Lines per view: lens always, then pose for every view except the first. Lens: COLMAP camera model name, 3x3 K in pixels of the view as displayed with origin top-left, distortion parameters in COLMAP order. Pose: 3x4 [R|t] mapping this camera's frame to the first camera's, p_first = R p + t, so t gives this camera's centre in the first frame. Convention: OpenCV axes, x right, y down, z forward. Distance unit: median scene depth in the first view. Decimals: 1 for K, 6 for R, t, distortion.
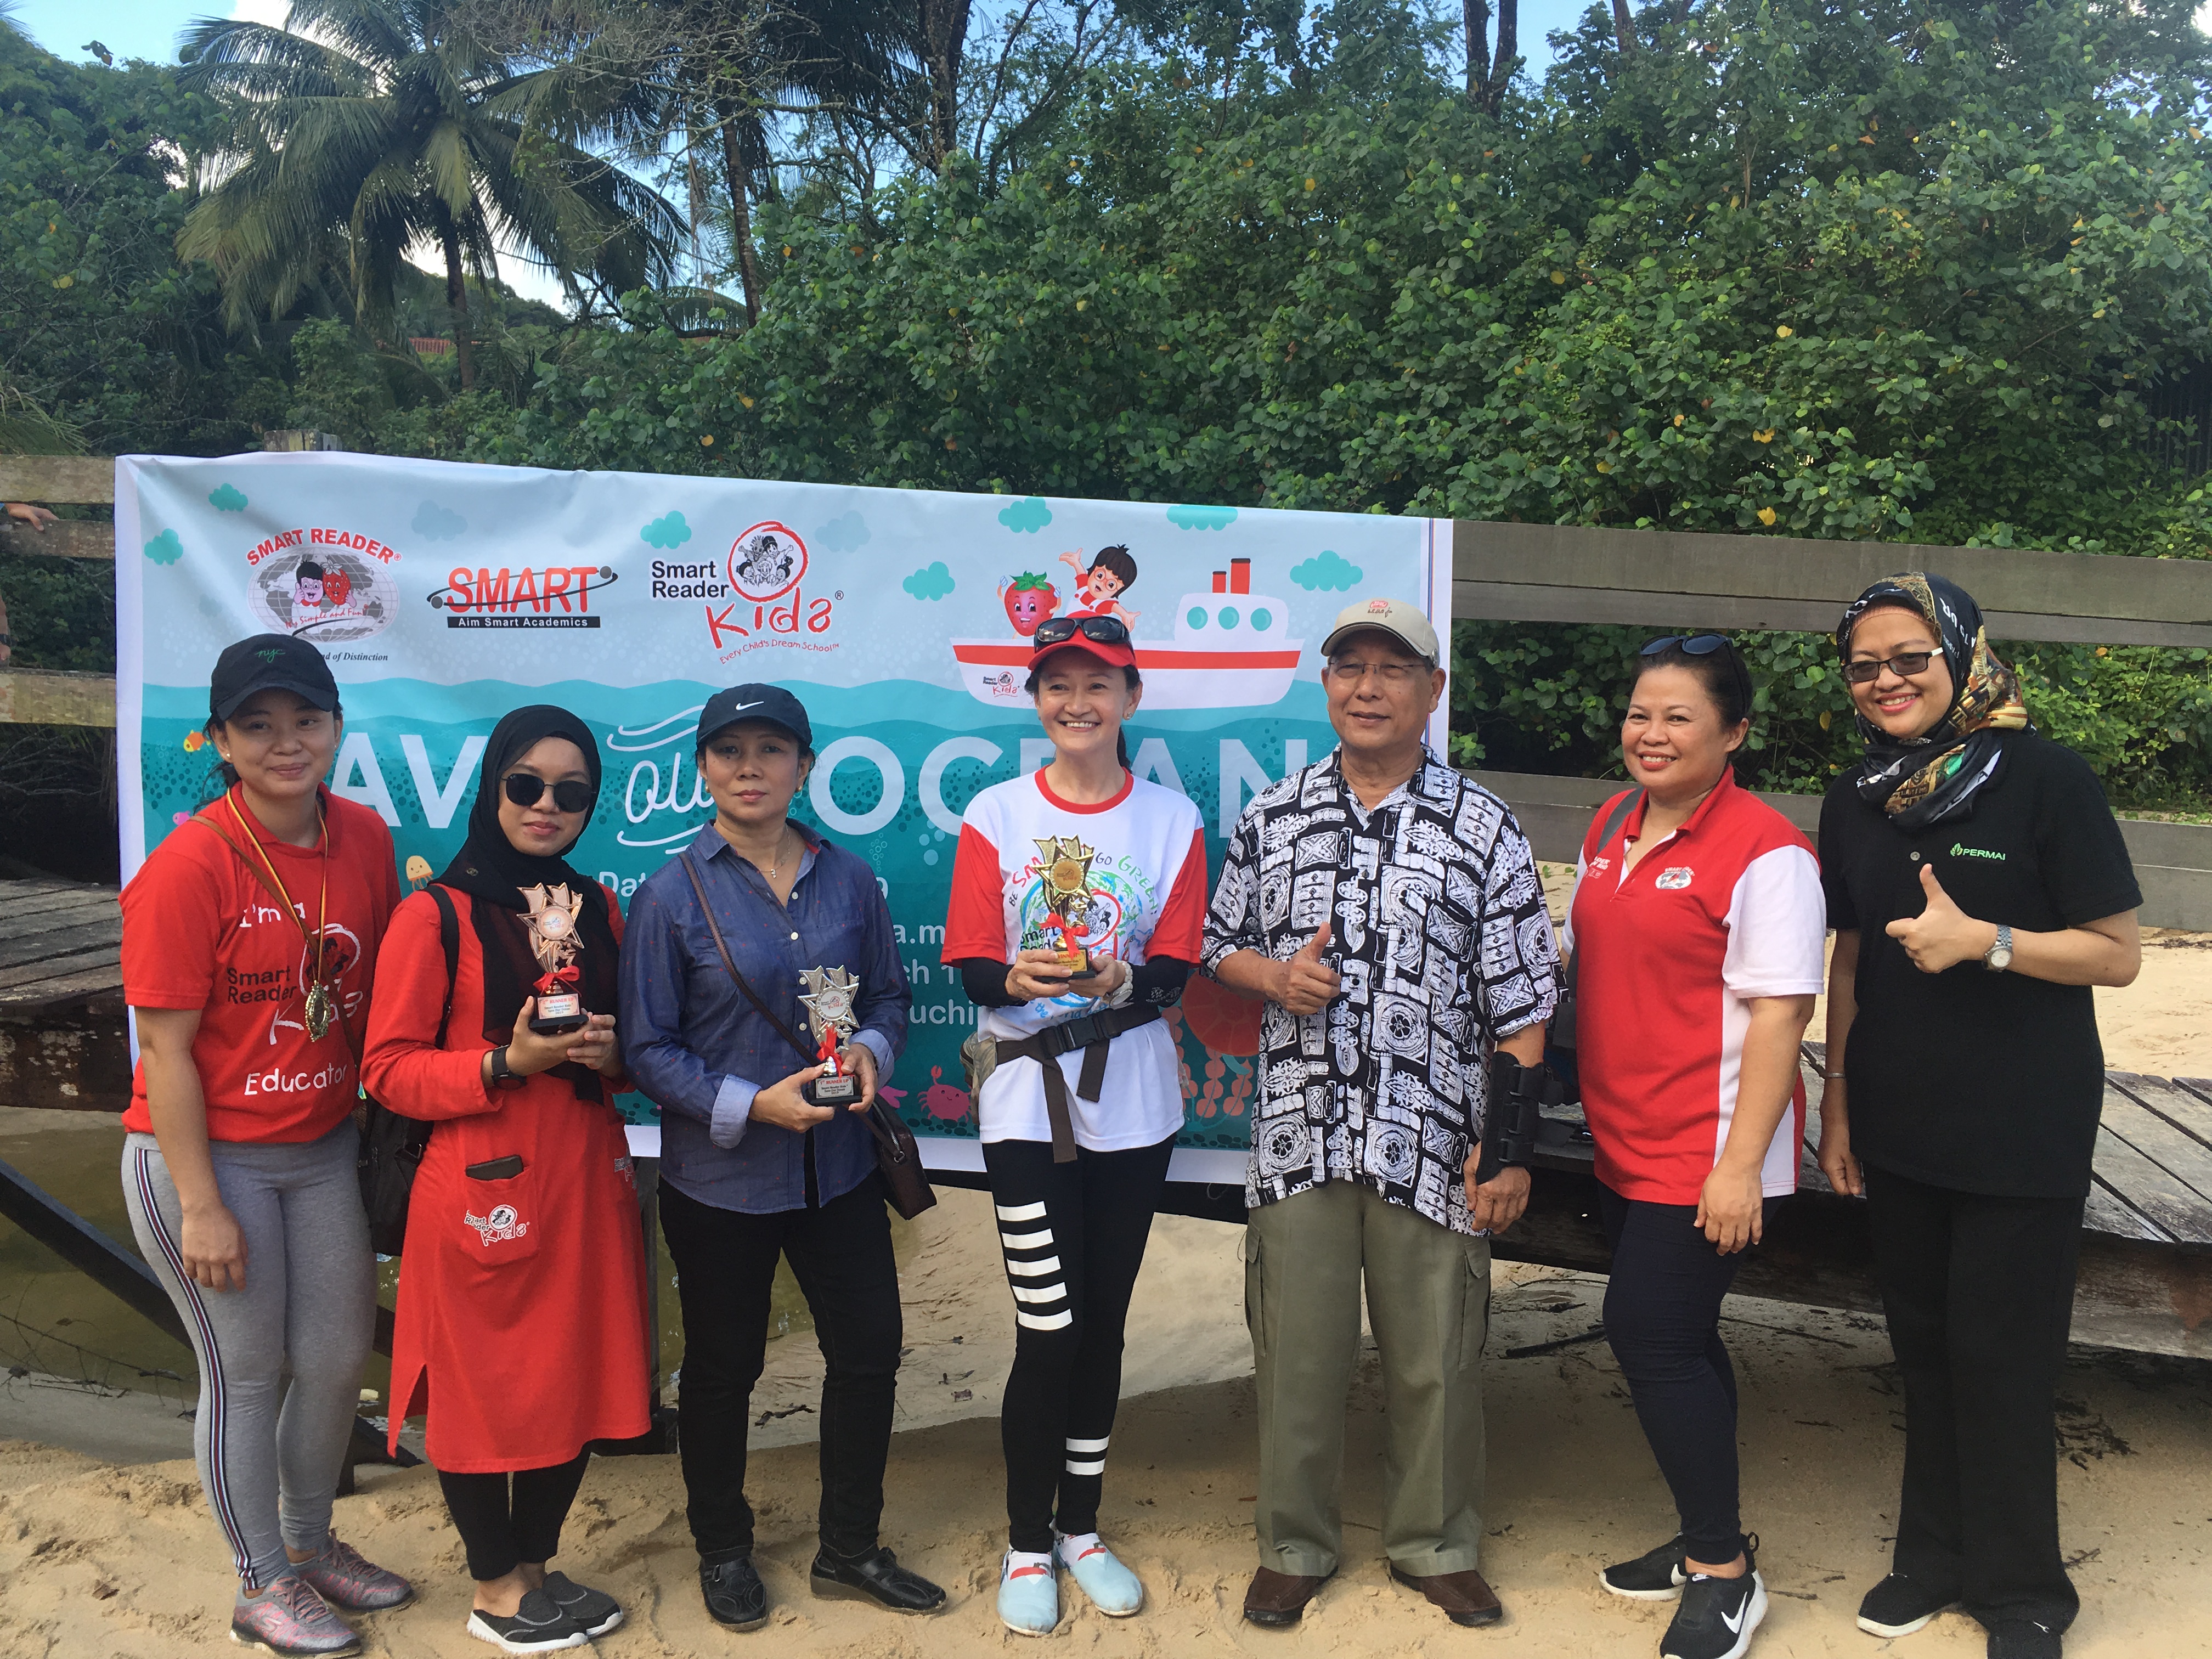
lens RADIAL K [[1902.2, 0, 1091.3], [0, 1902.2, 828.9], [0, 0, 1]] dist [0.092730, -0.124523]
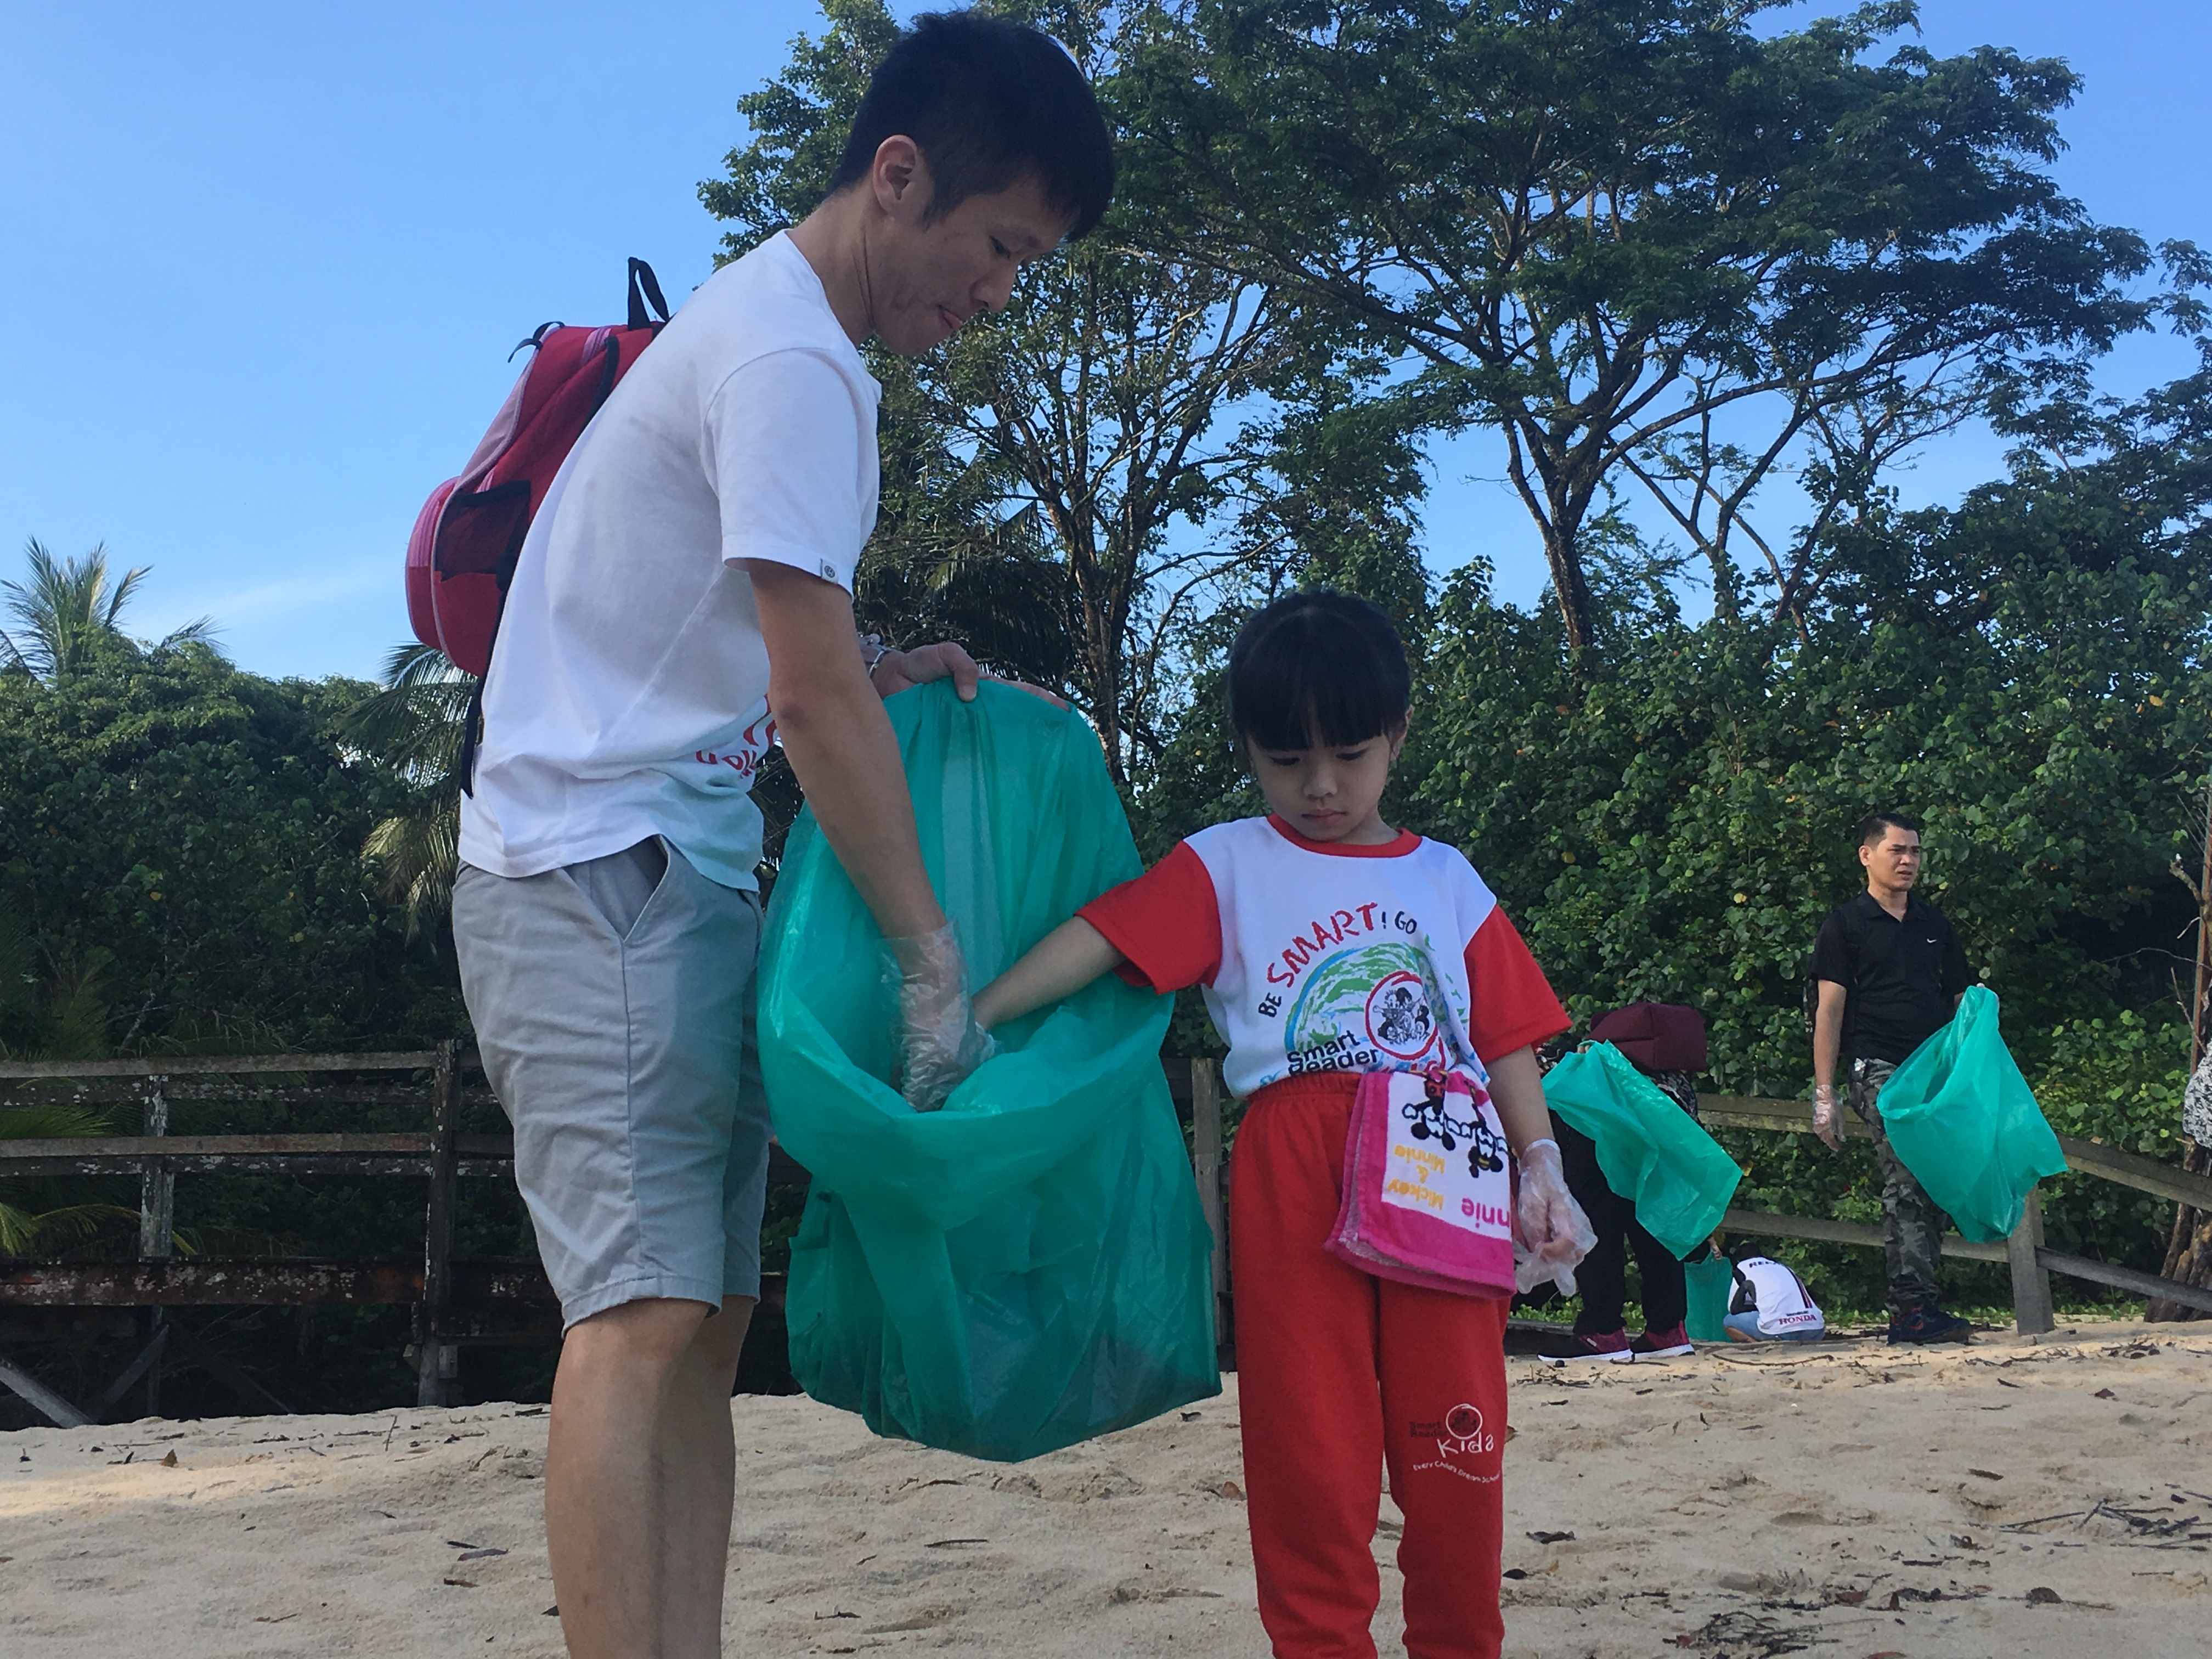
lens RADIAL K [[2706.3, 0, 1106.0], [0, 2706.3, 829.5], [0, 0, 1]] dist [-0.003255, 0.459074]
pose [[0.987358, -0.048002, -0.151062, 0.230942], [0.006297, 0.964167, -0.265220, 0.110934], [0.158380, 0.260916, 0.952281, -0.541451]]
